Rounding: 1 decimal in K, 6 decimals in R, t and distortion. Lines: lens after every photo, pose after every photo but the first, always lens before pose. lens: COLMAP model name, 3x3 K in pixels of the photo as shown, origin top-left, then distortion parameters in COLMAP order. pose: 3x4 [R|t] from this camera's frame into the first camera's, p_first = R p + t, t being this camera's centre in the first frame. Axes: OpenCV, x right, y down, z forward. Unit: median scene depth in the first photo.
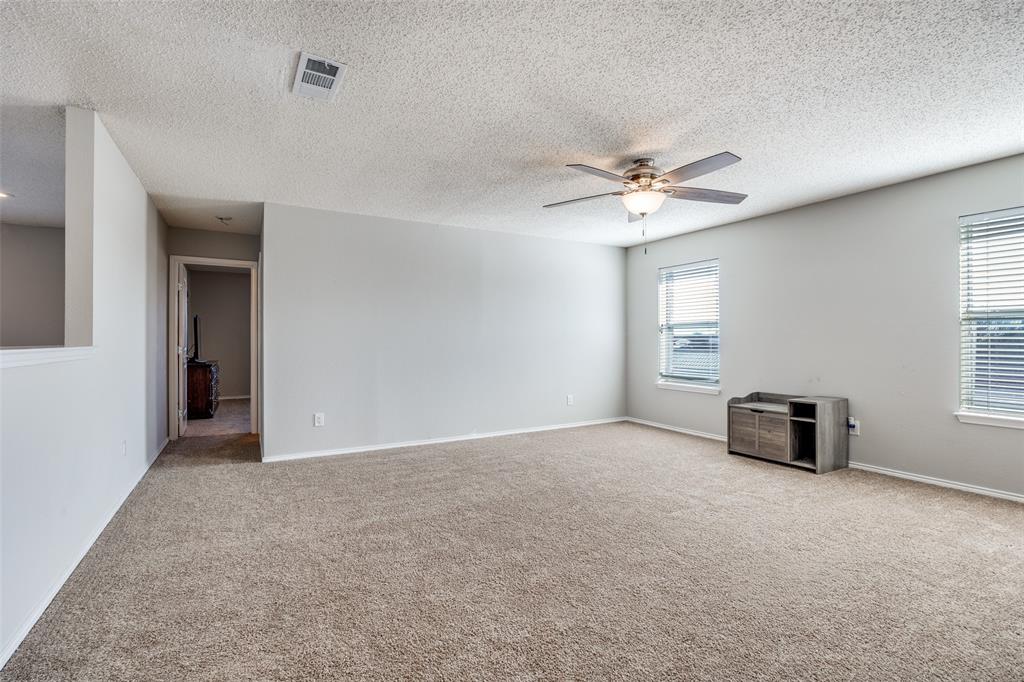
lens RADIAL K [[465.9, 0, 512.0], [0, 465.9, 341.0], [0, 0, 1]] dist [-0.000649, -0.000071]
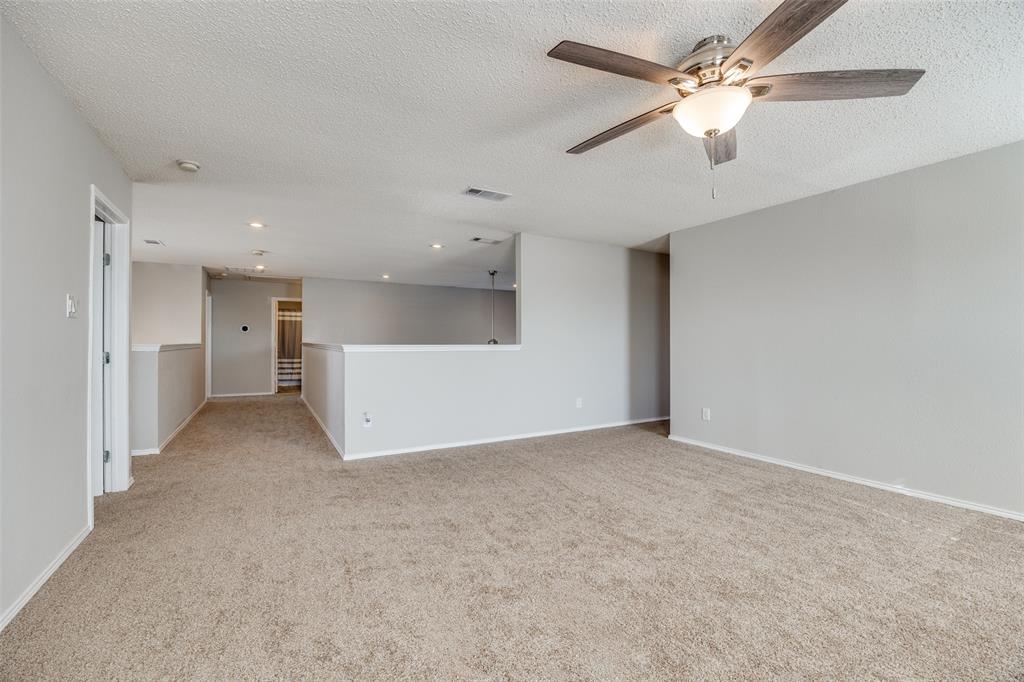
lens RADIAL K [[442.6, 0, 512.0], [0, 442.6, 341.0], [0, 0, 1]] dist [-0.017236, 0.000078]
pose [[-0.004873, -0.003368, -0.999982, 0.653642], [0.000554, 0.999994, -0.003371, 0.000707], [0.999988, -0.000571, -0.004871, 0.576533]]
